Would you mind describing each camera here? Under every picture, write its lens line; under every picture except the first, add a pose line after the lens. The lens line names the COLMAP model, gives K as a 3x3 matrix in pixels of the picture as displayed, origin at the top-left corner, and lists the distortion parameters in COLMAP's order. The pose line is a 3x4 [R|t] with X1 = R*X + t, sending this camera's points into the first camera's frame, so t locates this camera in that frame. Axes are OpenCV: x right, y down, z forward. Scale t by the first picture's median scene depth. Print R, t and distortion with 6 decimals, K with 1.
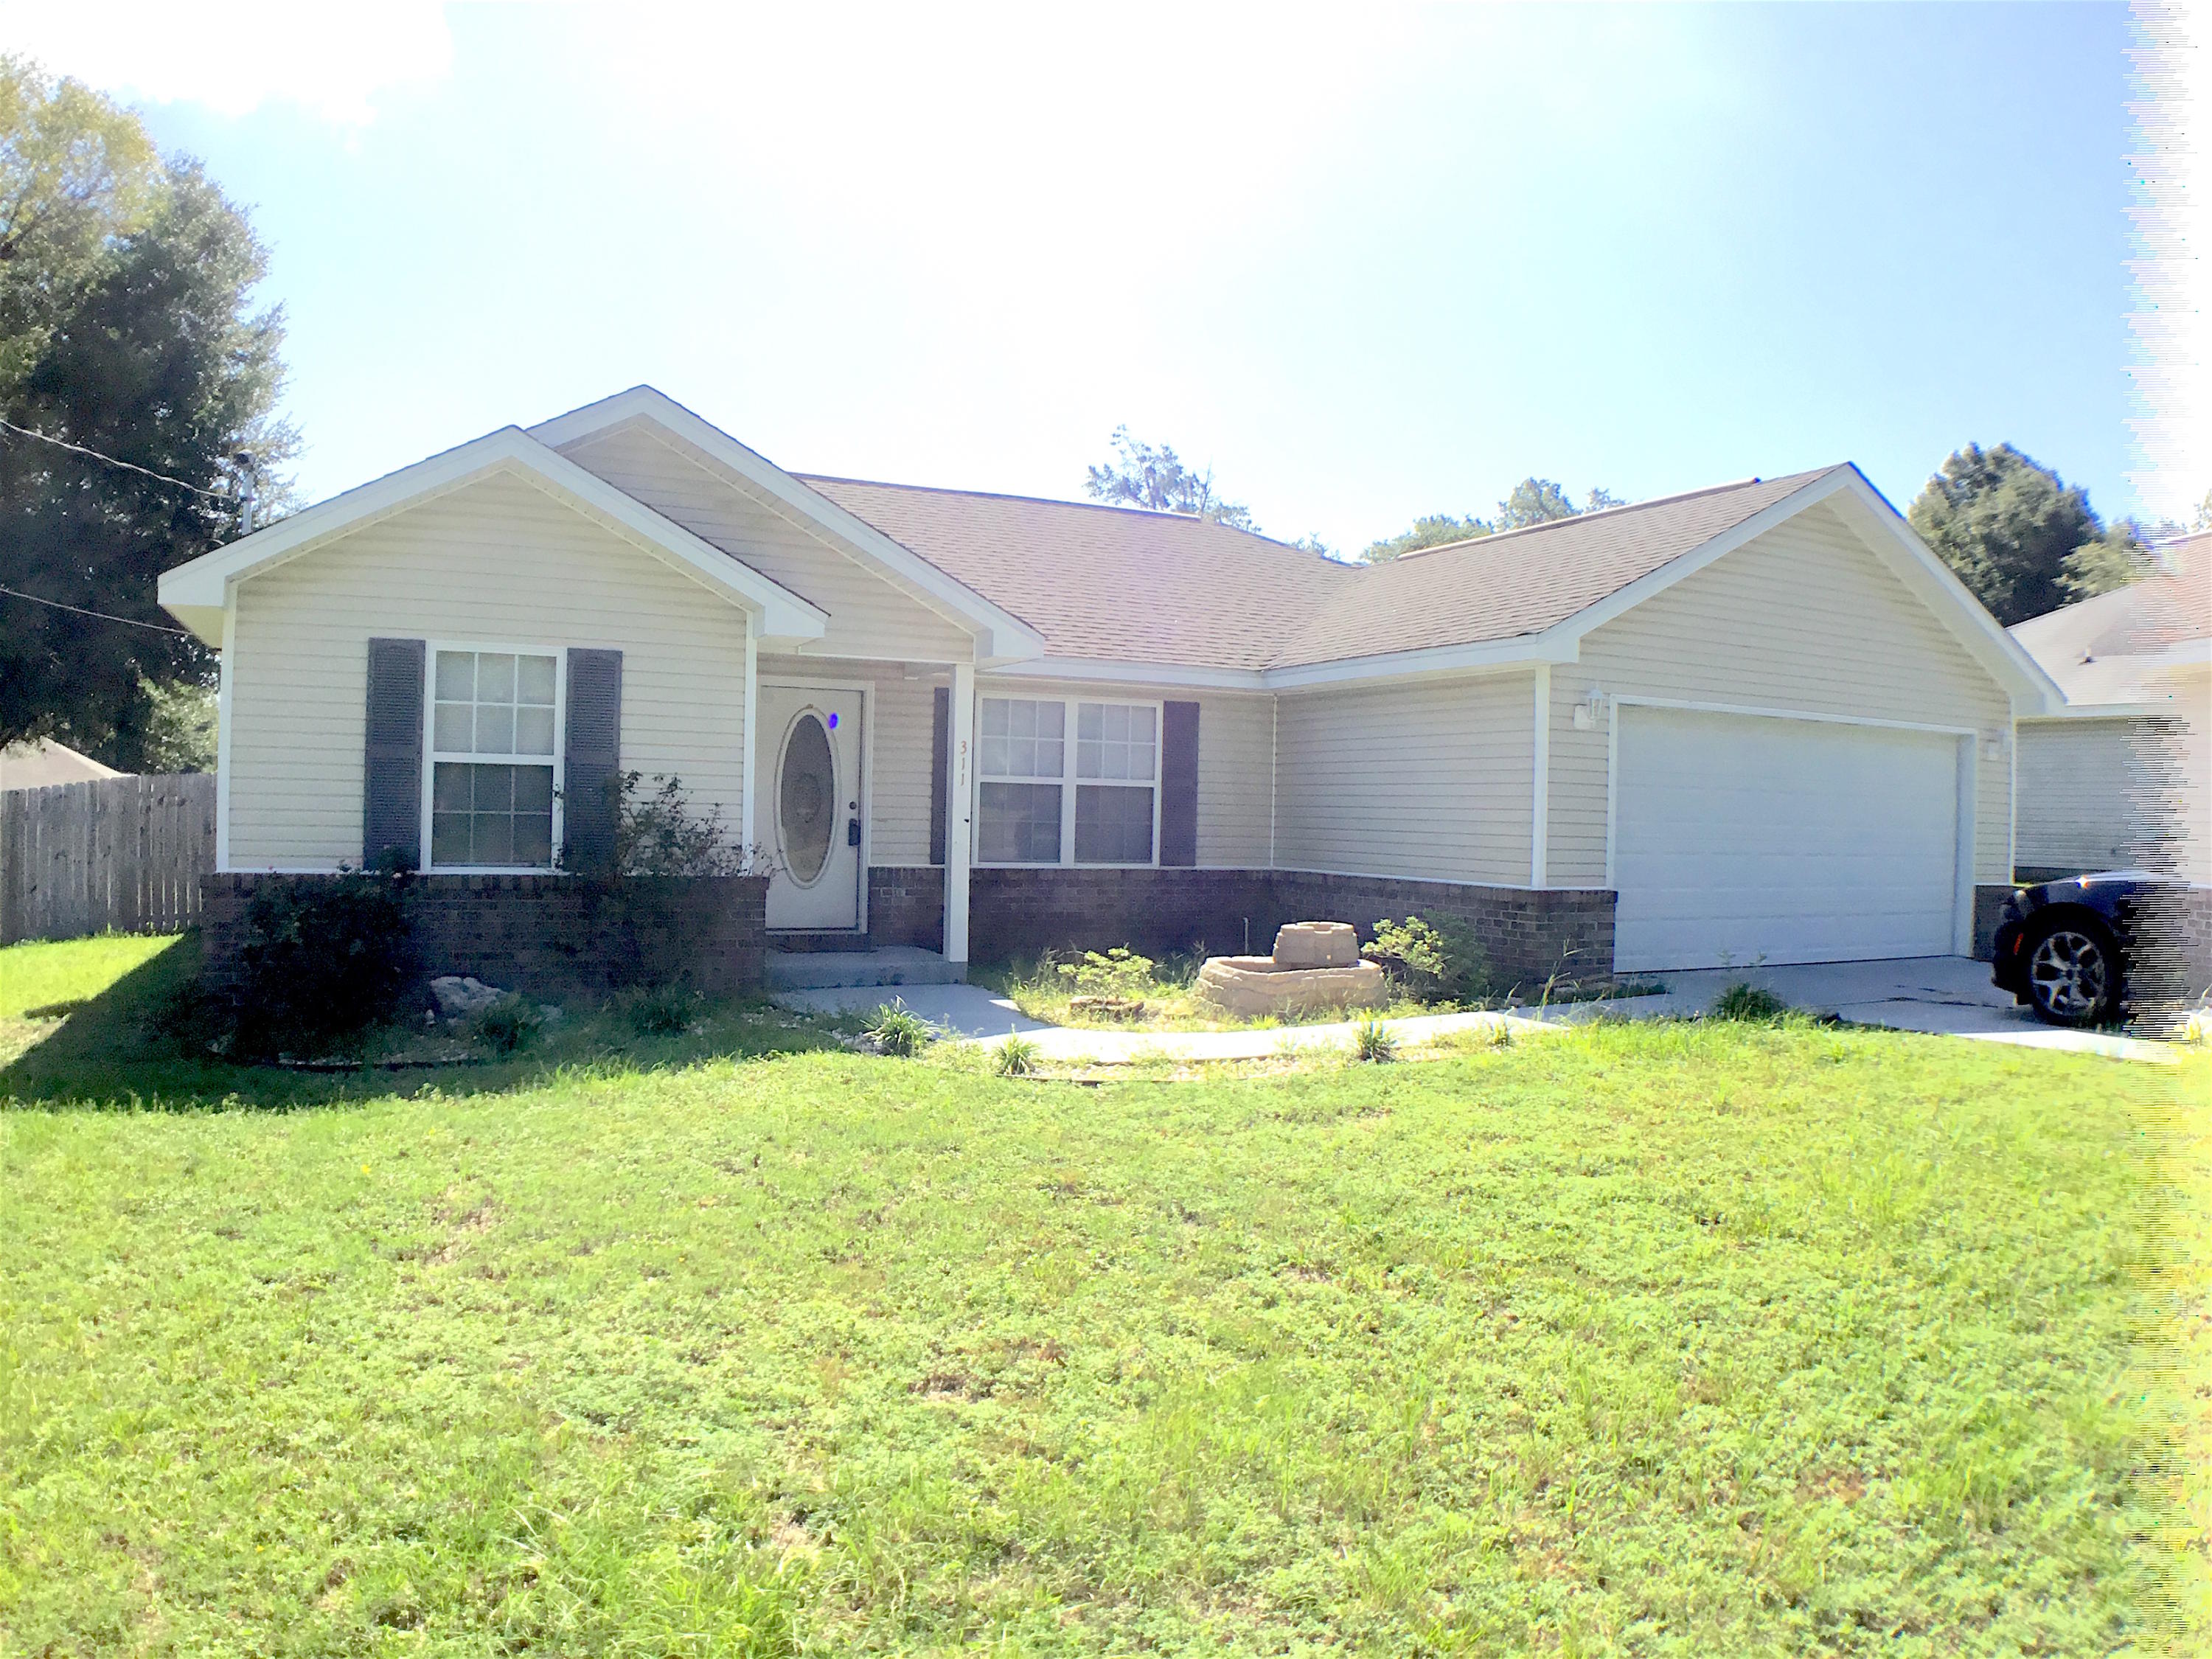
lens RADIAL K [[1538.1, 0, 1106.0], [0, 1538.1, 829.5], [0, 0, 1]] dist [-0.167361, -0.018412]
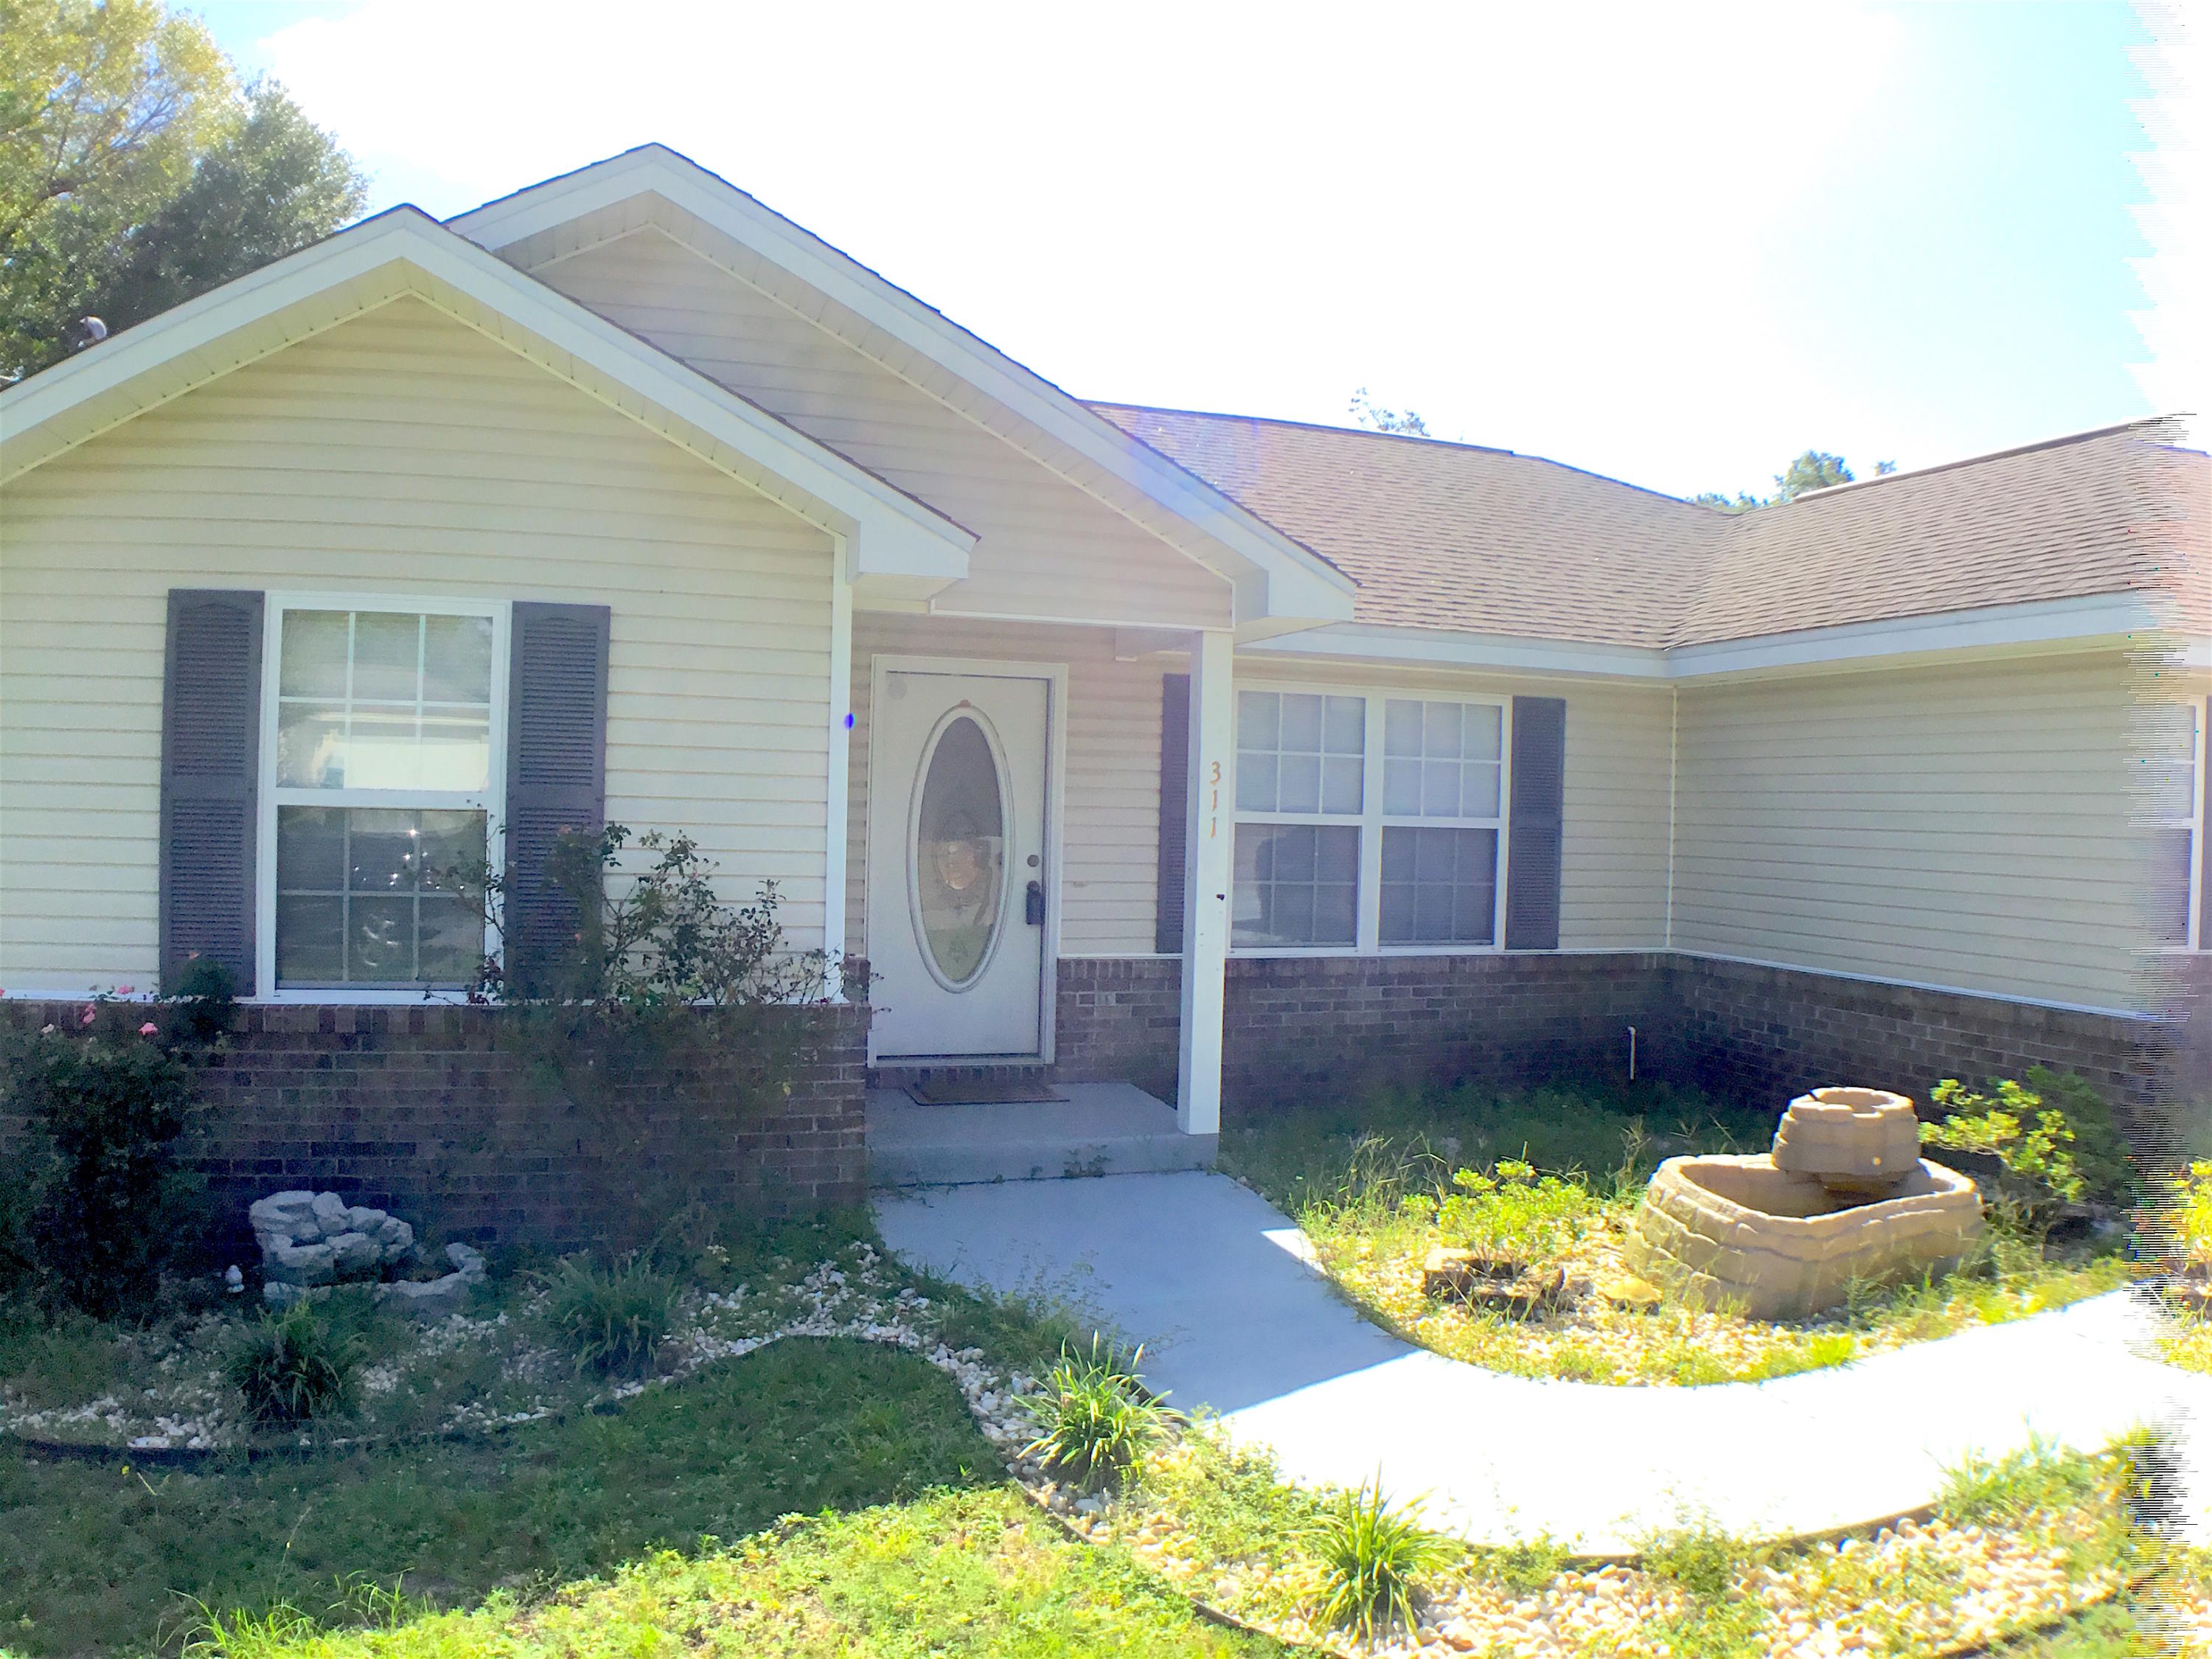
lens RADIAL K [[1538.1, 0, 1106.0], [0, 1538.1, 829.5], [0, 0, 1]] dist [-0.167361, -0.018412]
pose [[0.990252, 0.004870, -0.139200, -0.052497], [-0.004928, 0.999988, -0.000075, -0.031709], [0.139198, 0.000761, 0.990264, 0.415131]]
